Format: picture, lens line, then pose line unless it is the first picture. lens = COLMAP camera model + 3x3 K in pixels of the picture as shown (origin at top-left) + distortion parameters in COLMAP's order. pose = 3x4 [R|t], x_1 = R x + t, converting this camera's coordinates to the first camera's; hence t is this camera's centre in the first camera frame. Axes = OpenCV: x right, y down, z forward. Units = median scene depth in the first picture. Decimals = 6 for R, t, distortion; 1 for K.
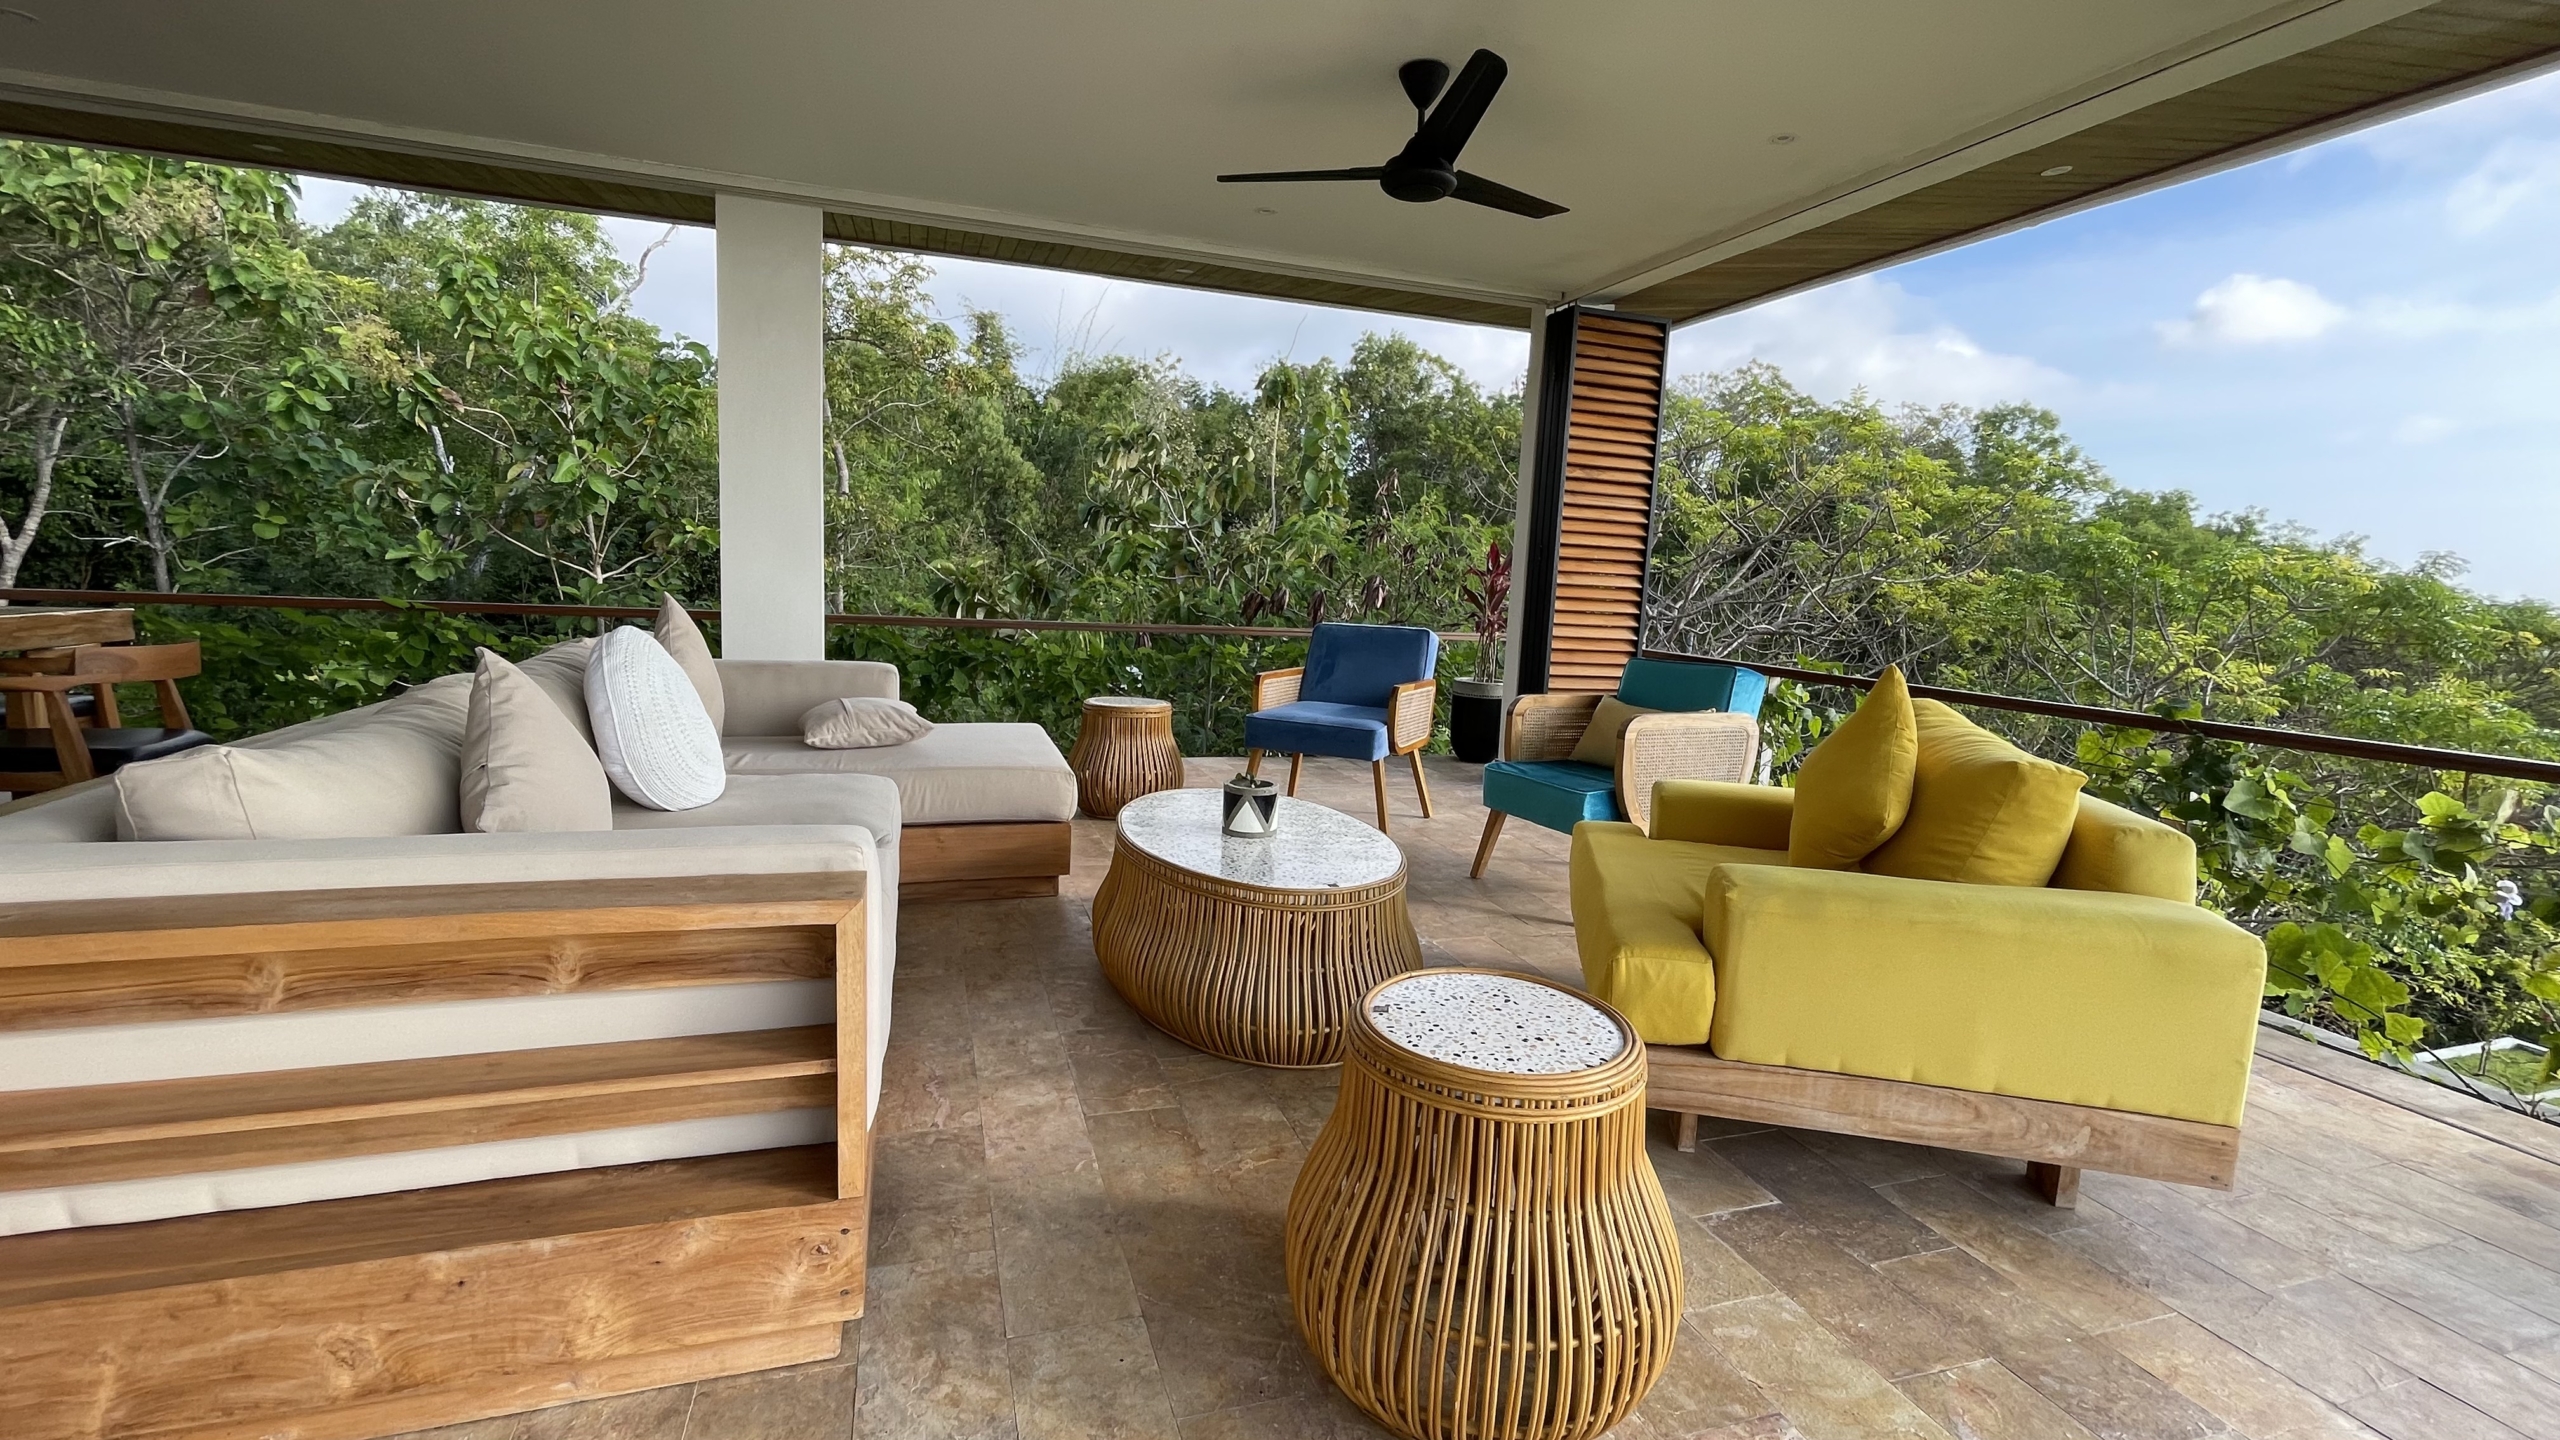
lens RADIAL K [[1046.7, 0, 1274.4], [0, 1046.7, 715.7], [0, 0, 1]] dist [-0.006003, 0.000504]
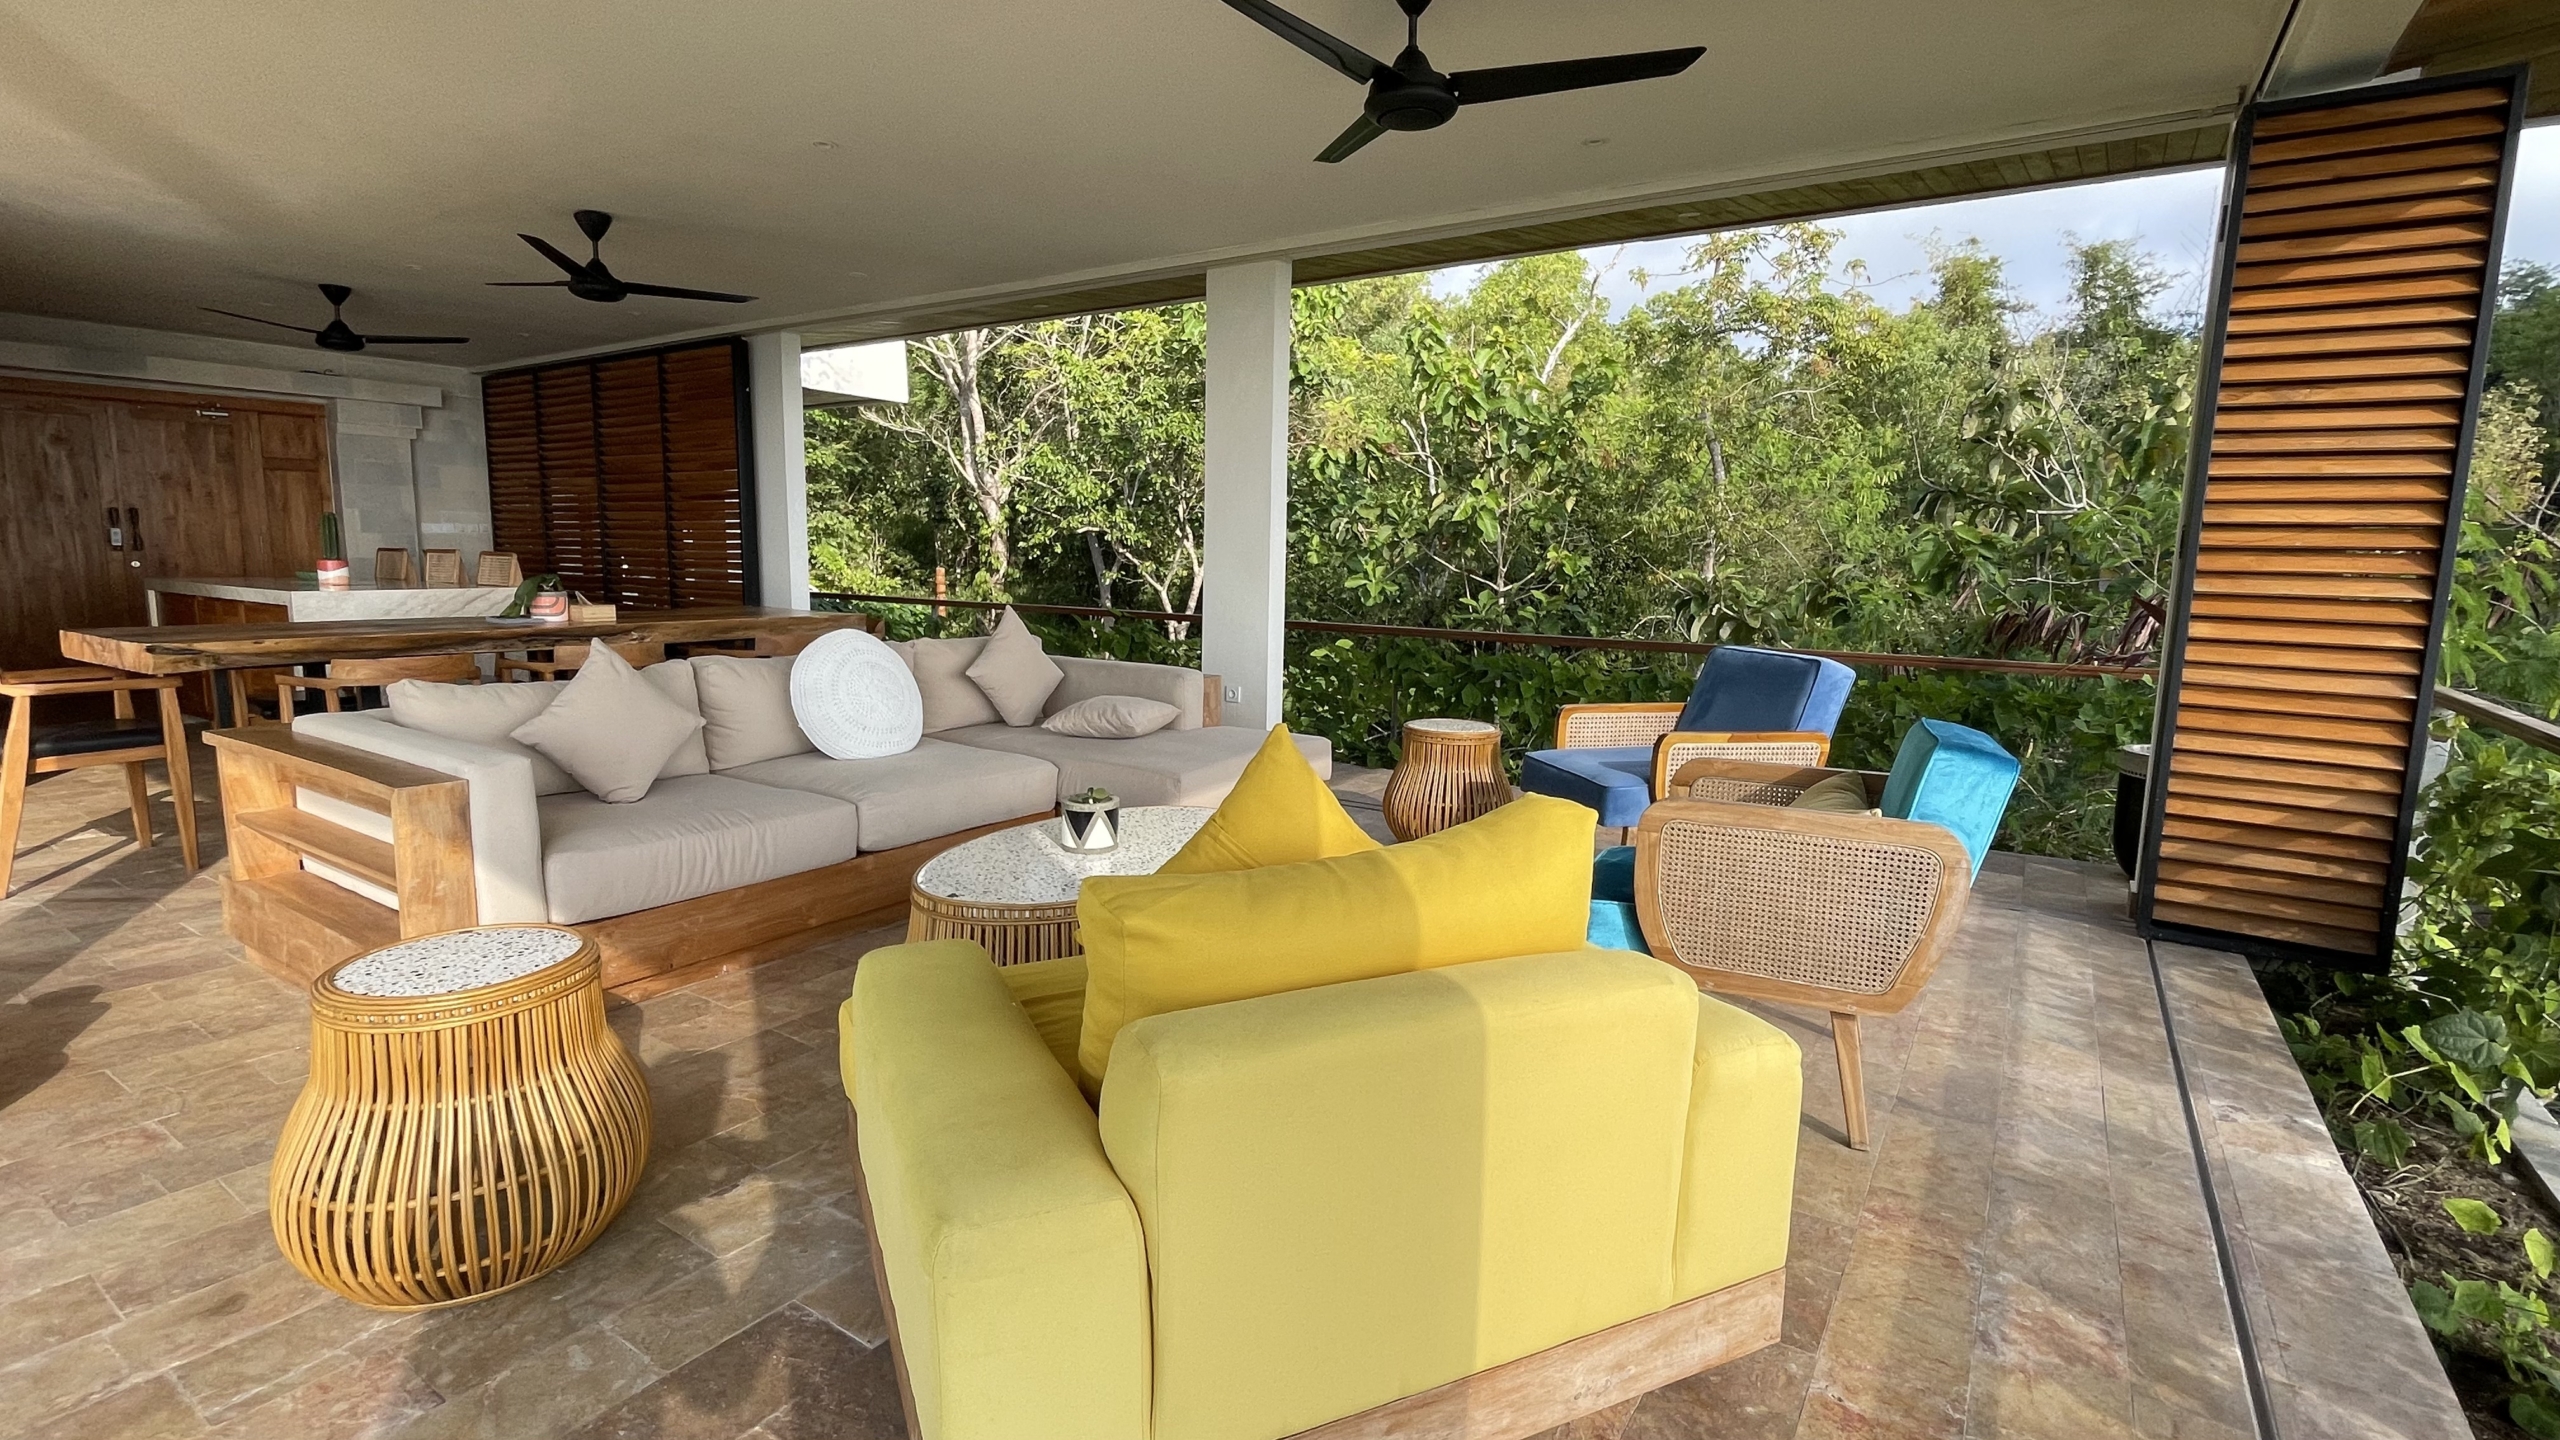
lens RADIAL K [[1135.6, 0, 1280.0], [0, 1135.6, 720.0], [0, 0, 1]] dist [0.000528, -0.000013]
pose [[0.641646, 0.076627, -0.763163, 0.426218], [-0.088006, 0.995781, 0.025990, -0.025499], [0.761935, 0.050486, 0.645683, 0.202392]]
